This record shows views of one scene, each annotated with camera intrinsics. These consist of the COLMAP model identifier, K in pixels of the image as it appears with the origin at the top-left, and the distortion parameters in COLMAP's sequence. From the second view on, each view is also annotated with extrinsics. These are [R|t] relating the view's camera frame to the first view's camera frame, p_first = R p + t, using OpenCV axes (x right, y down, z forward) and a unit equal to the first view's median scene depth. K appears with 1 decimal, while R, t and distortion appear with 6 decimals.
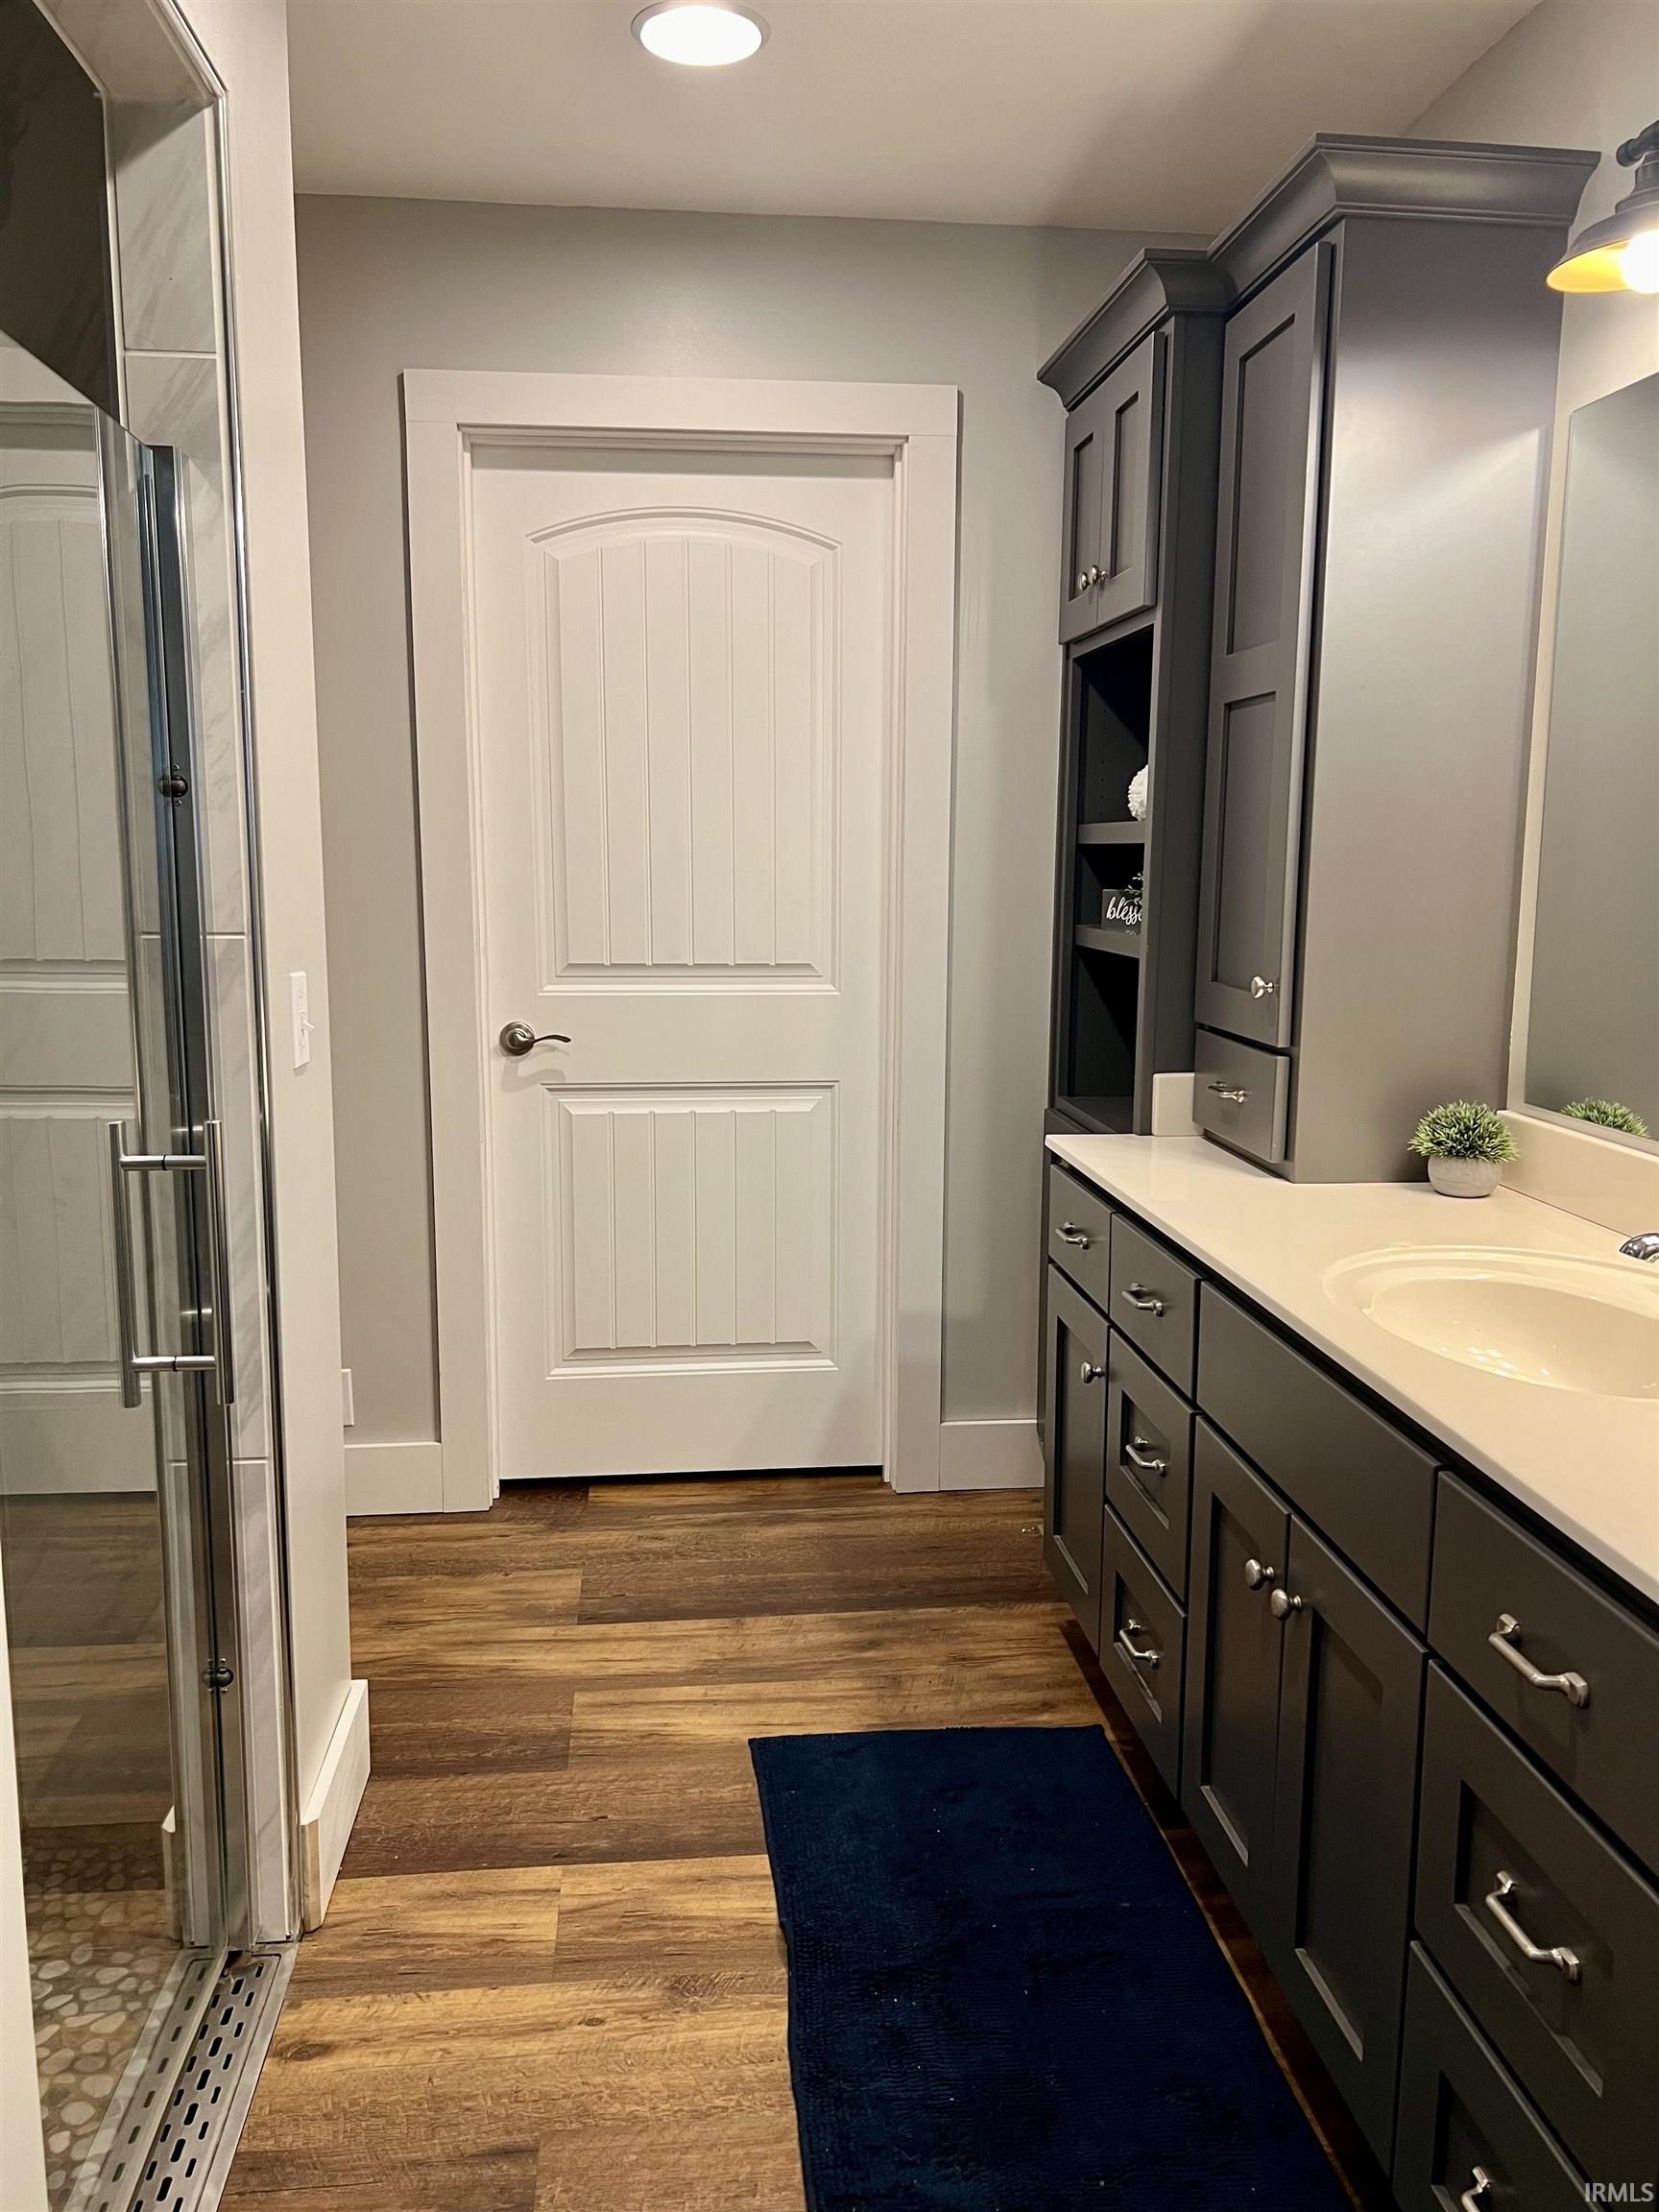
lens RADIAL K [[1664.5, 0, 823.6], [0, 1664.5, 1110.1], [0, 0, 1]] dist [0.056713, -0.071643]
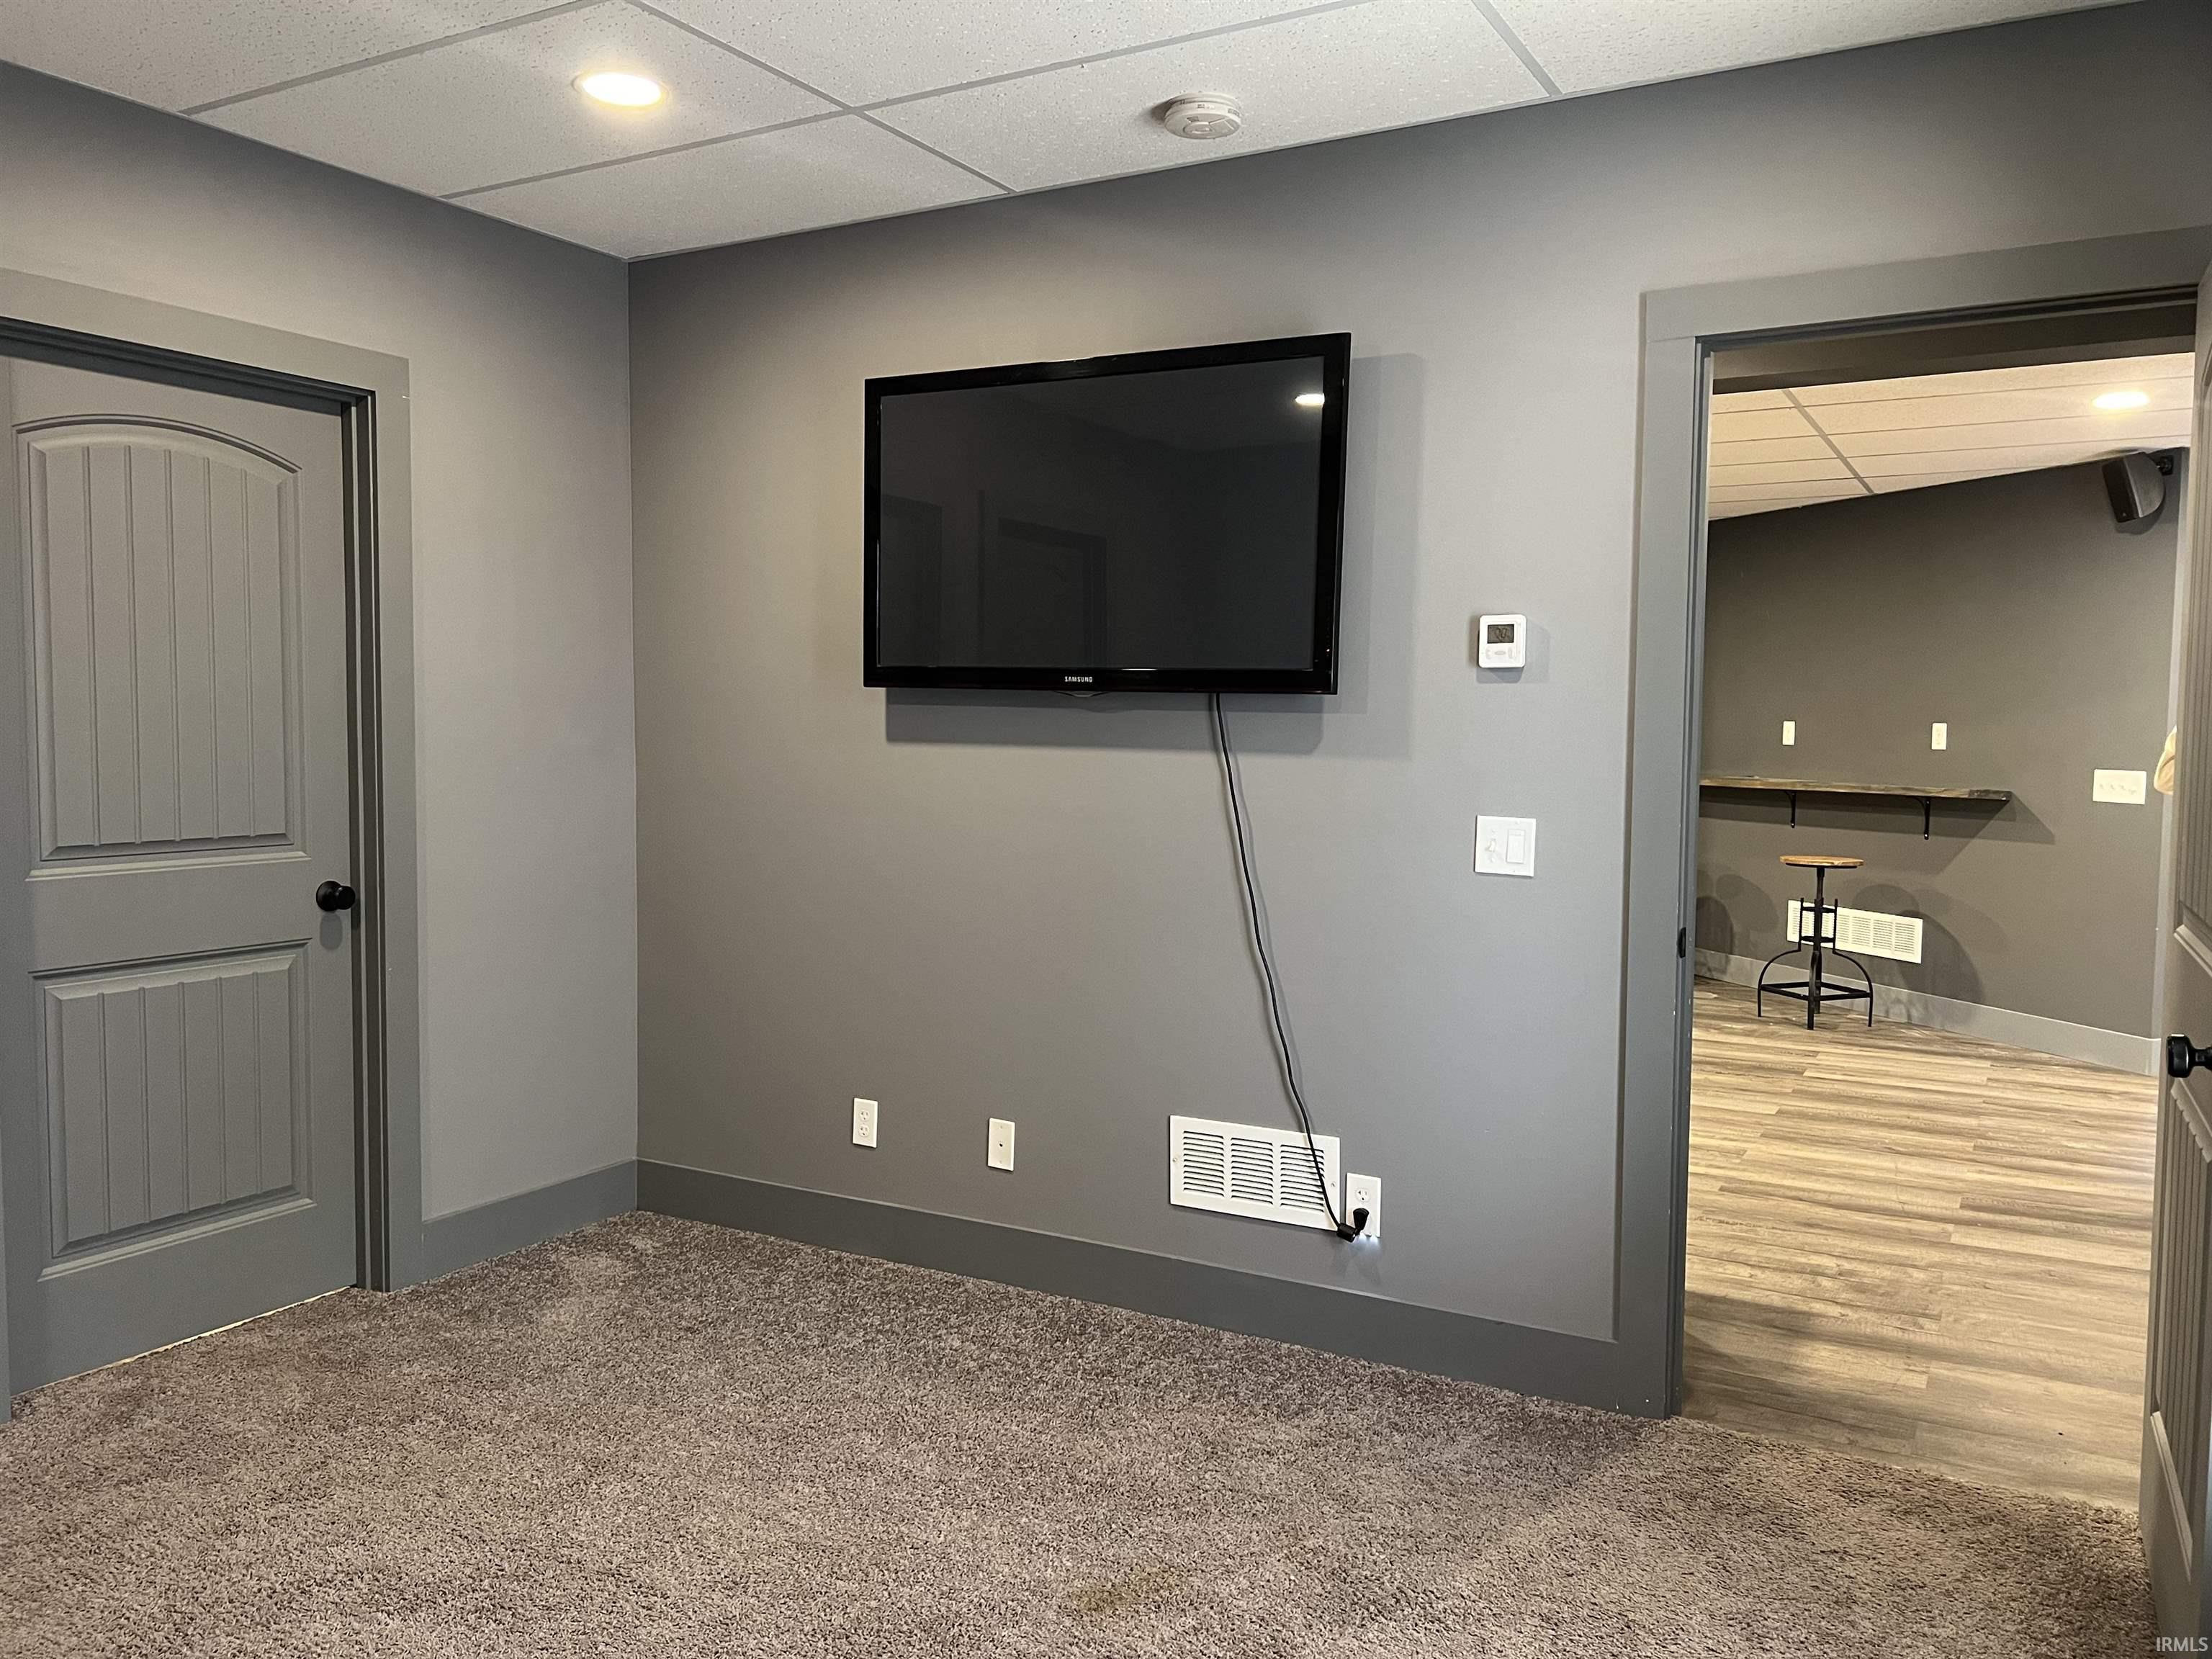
lens RADIAL K [[1664.5, 0, 1118.8], [0, 1664.5, 827.0], [0, 0, 1]] dist [0.056713, -0.071643]
pose [[0.578927, -0.052071, 0.813715, -0.864728], [0.119260, 0.992634, -0.021328, -0.004671], [-0.806610, 0.109391, 0.580873, -0.130976]]
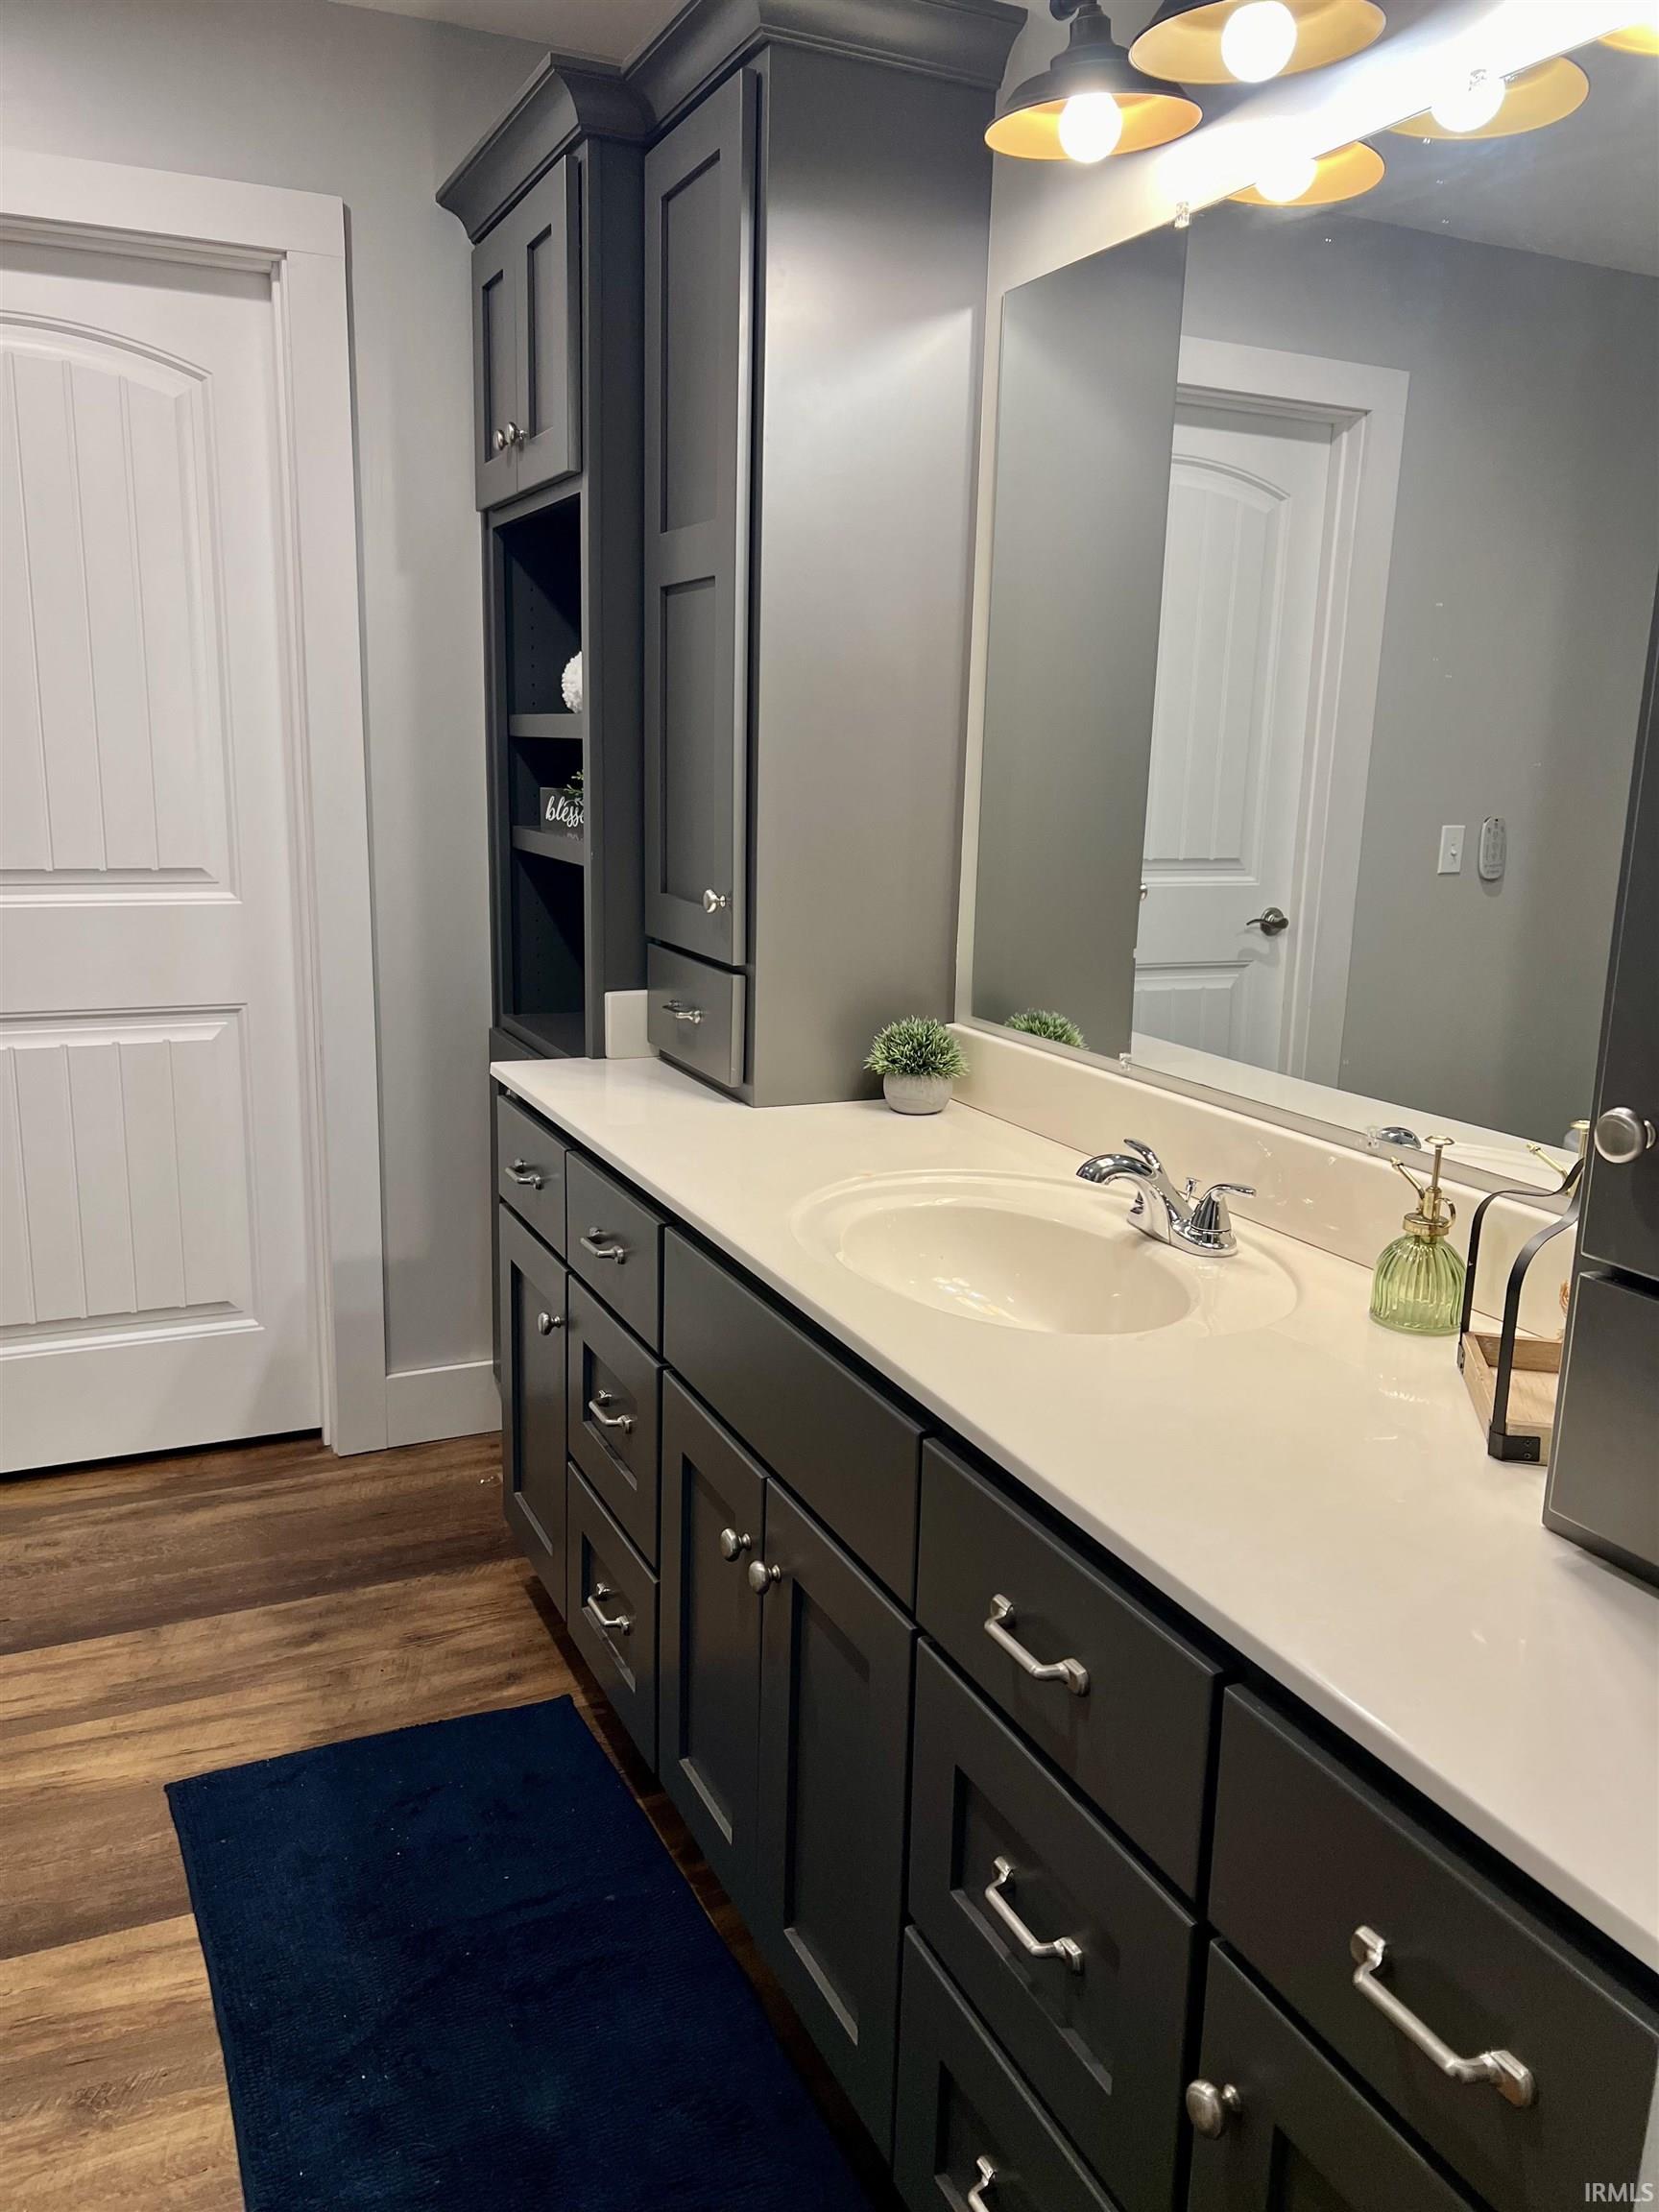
lens RADIAL K [[1664.5, 0, 829.7], [0, 1664.5, 1116.6], [0, 0, 1]] dist [0.056713, -0.071643]
pose [[0.945404, -0.051589, 0.321792, 0.017960], [0.029898, 0.996957, 0.071993, -0.018602], [-0.324527, -0.058442, 0.944069, 0.094241]]
